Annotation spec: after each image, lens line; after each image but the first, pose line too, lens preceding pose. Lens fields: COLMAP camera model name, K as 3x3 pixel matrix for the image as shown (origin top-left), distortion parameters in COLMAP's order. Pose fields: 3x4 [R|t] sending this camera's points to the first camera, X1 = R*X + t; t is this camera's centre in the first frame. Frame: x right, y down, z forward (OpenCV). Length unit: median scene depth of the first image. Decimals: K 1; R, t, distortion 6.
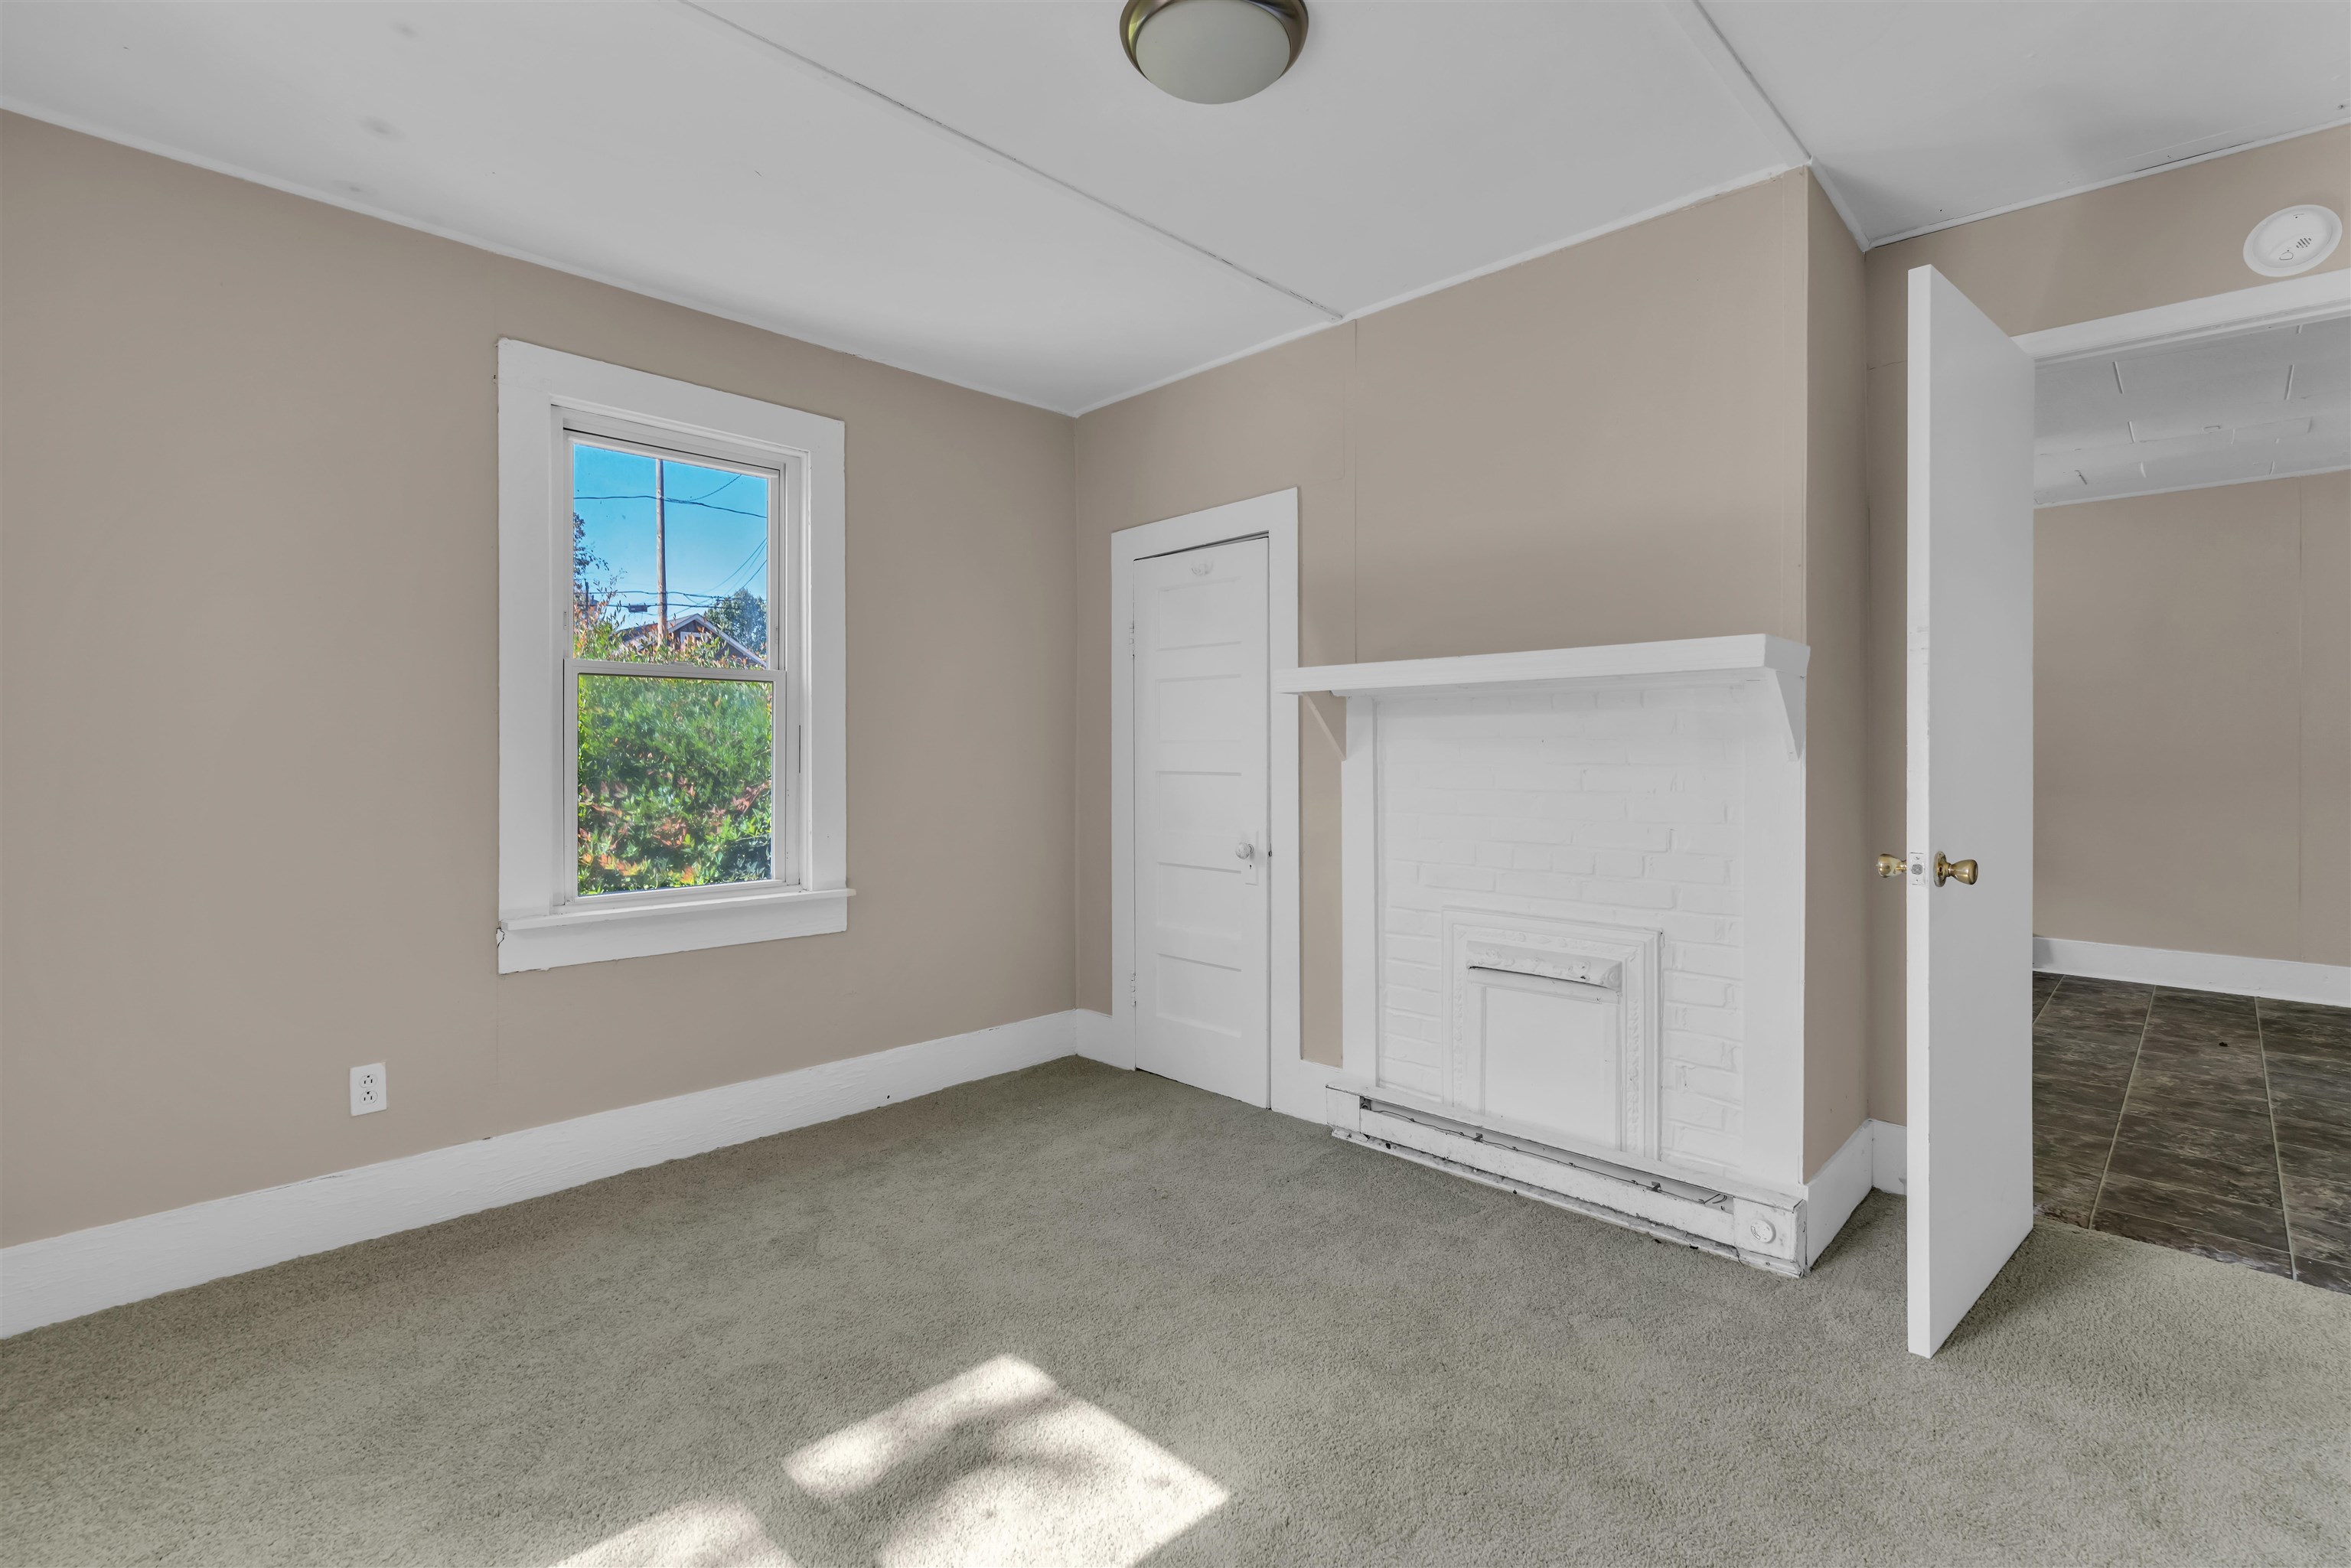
lens RADIAL K [[1076.8, 0, 1128.1], [0, 1076.8, 741.2], [0, 0, 1]] dist [0.012182, 0.000176]
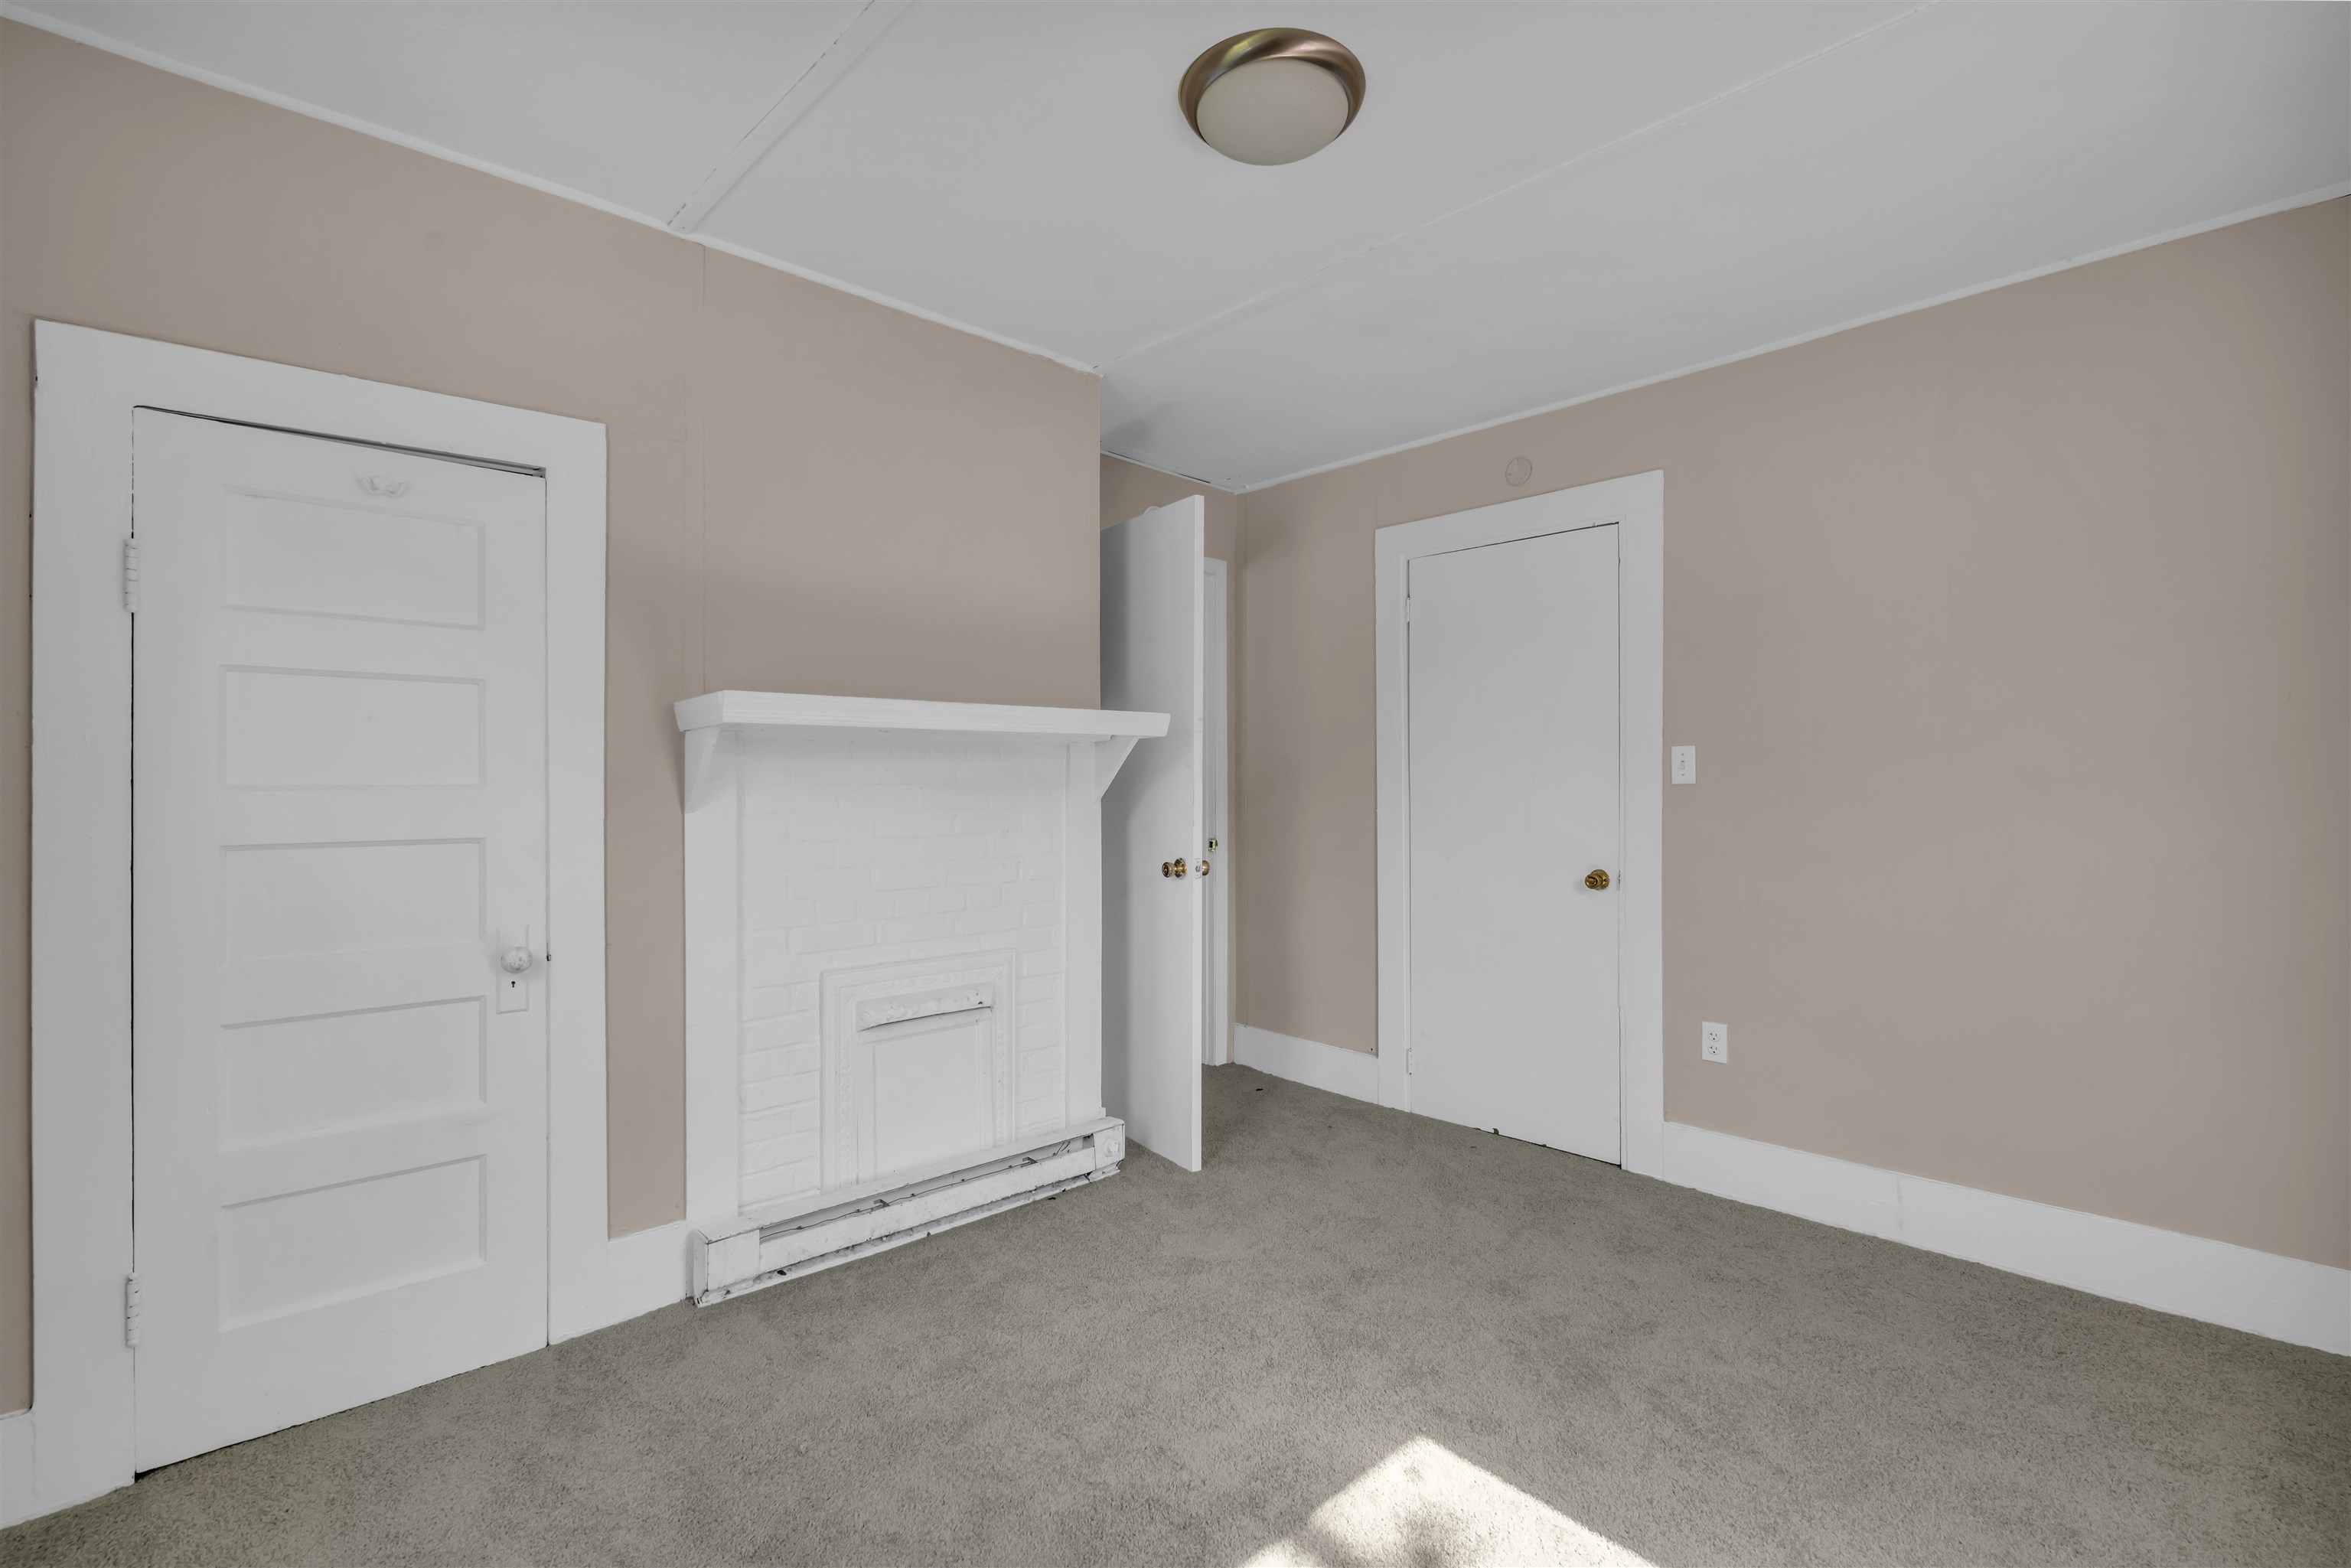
lens RADIAL K [[1076.8, 0, 1171.2], [0, 1076.8, 788.9], [0, 0, 1]] dist [0.012182, 0.000176]
pose [[0.027447, 0.005283, 0.999609, -0.625639], [0.002147, 0.999983, -0.005344, 0.006578], [-0.999621, 0.002293, 0.027435, 0.720606]]
